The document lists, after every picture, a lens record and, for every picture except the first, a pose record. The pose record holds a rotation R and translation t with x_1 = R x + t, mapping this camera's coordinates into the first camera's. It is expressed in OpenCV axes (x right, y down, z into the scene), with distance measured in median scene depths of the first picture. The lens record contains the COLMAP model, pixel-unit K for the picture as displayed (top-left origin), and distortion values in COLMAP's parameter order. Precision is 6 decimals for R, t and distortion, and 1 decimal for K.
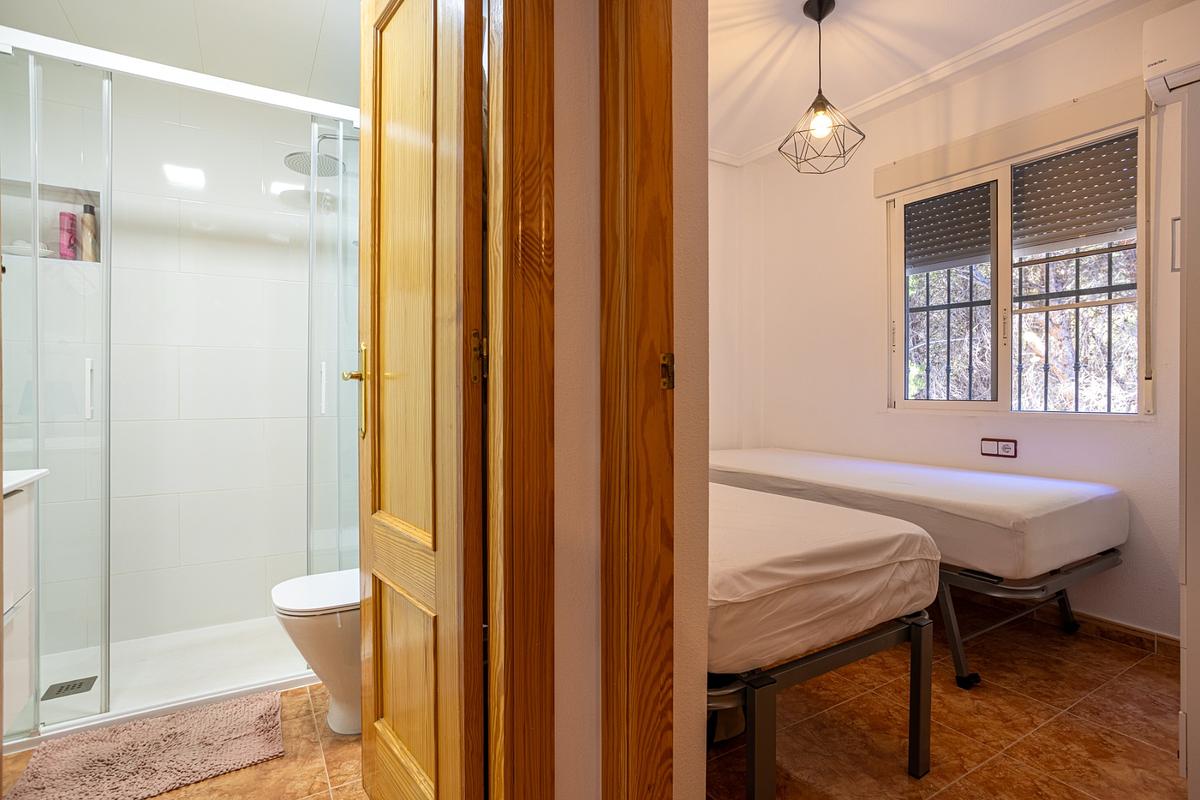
lens RADIAL K [[601.5, 0, 597.6], [0, 601.5, 394.6], [0, 0, 1]] dist [-0.006774, -0.000530]
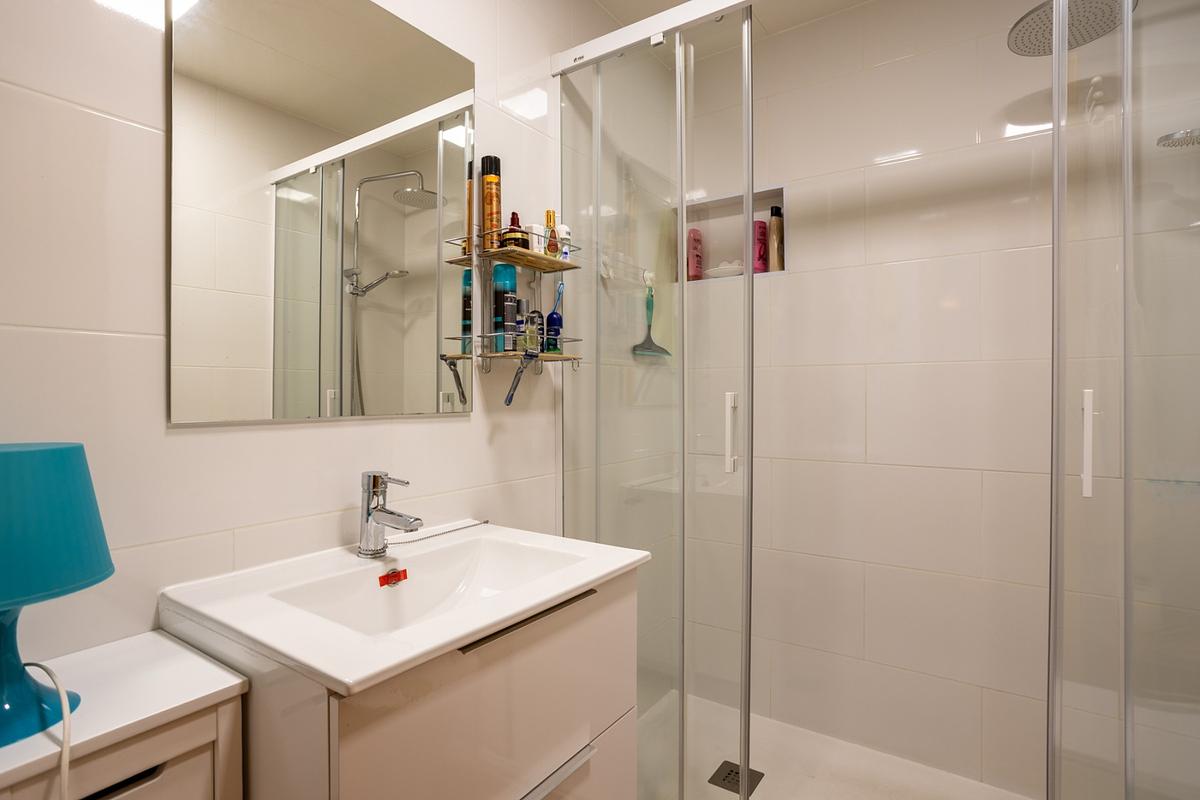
lens RADIAL K [[601.5, 0, 597.6], [0, 601.5, 394.6], [0, 0, 1]] dist [-0.006774, -0.000530]
pose [[0.435216, 0.006447, -0.900303, -0.171562], [-0.002660, 0.999979, 0.005876, -0.046791], [0.900322, -0.000163, 0.435225, 0.384711]]
